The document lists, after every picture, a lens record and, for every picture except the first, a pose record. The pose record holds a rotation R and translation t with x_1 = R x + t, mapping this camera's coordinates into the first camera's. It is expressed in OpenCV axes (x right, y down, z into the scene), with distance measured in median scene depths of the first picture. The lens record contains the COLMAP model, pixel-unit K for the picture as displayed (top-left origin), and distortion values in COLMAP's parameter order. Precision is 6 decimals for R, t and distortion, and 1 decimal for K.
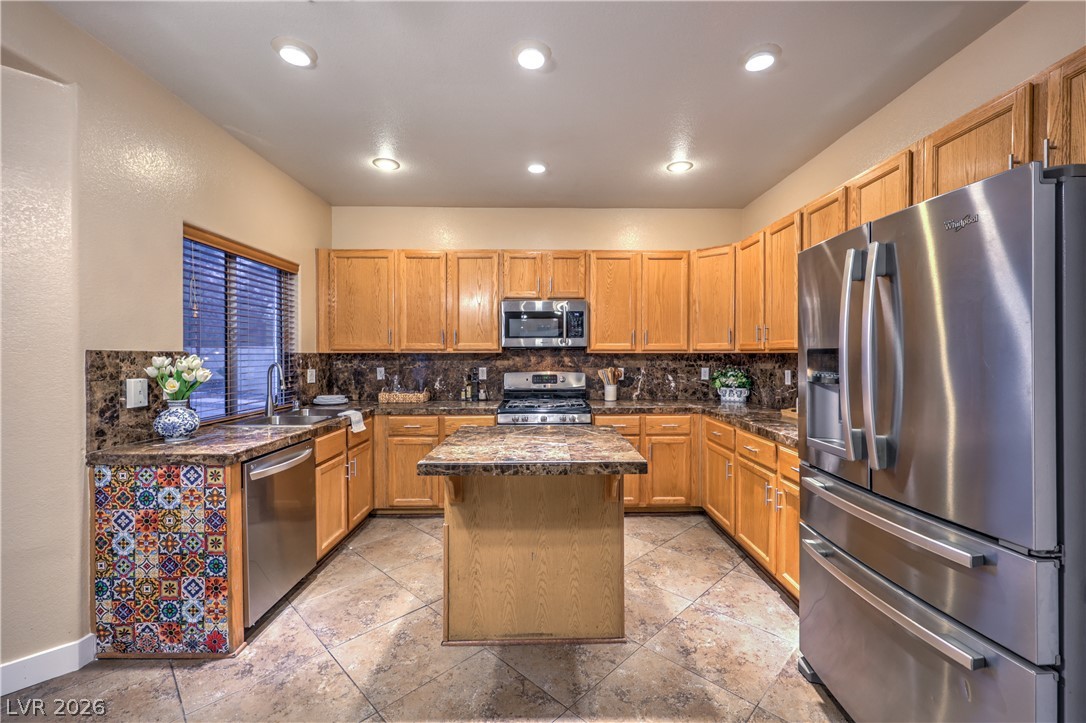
lens RADIAL K [[447.8, 0, 546.5], [0, 447.8, 361.5], [0, 0, 1]] dist [0.002458, -0.000970]
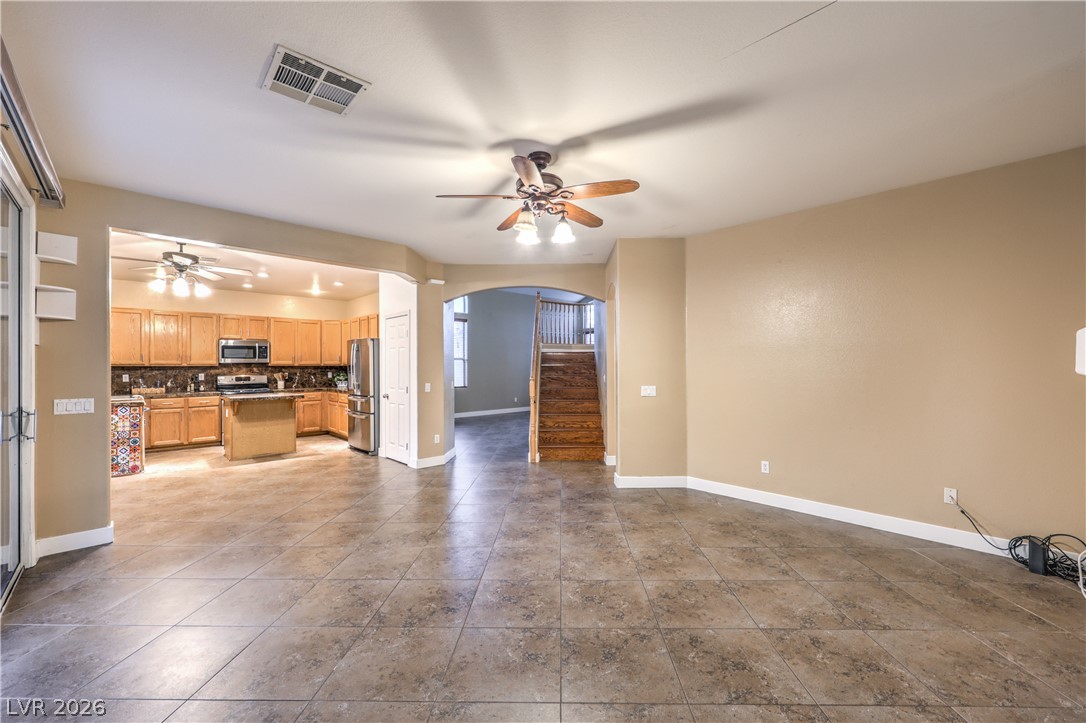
lens RADIAL K [[447.8, 0, 549.5], [0, 447.8, 360.6], [0, 0, 1]] dist [0.002458, -0.000970]
pose [[0.733894, 0.004067, 0.679252, -0.401289], [0.014073, 0.999676, -0.021190, 0.021698], [-0.679118, 0.025110, 0.733599, -1.552504]]
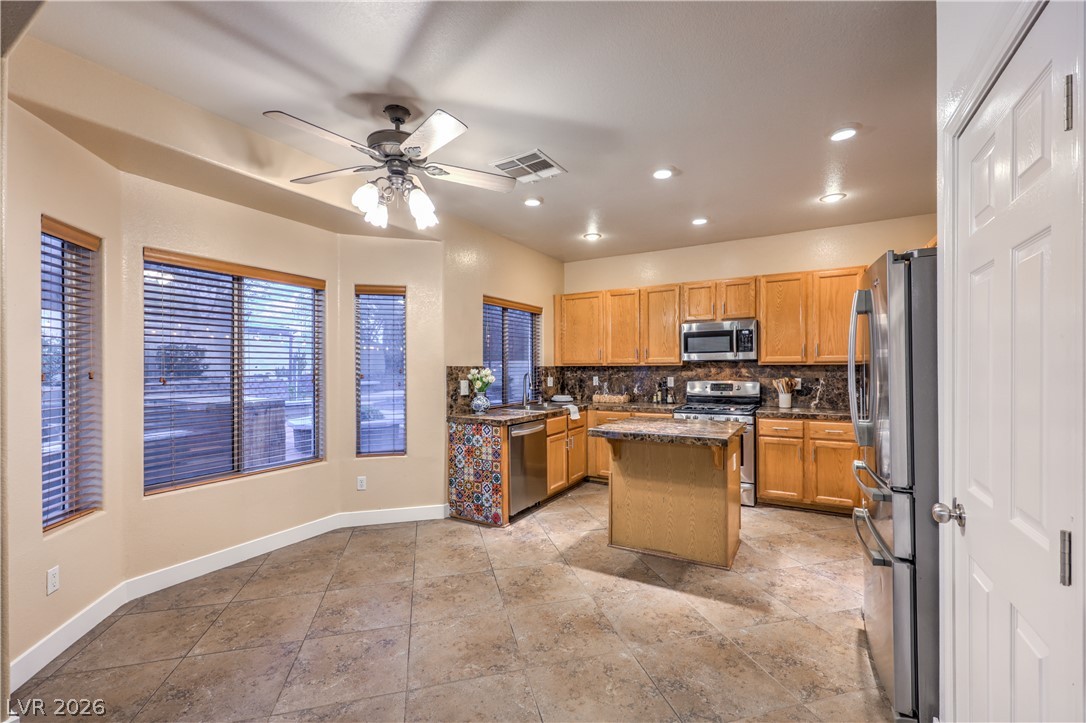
lens RADIAL K [[447.8, 0, 543.8], [0, 447.8, 365.5], [0, 0, 1]] dist [0.002458, -0.000970]
pose [[0.857386, -0.005838, -0.514640, 0.228311], [-0.002210, 0.999885, -0.015025, 0.001028], [0.514668, 0.014019, 0.857275, -0.293107]]
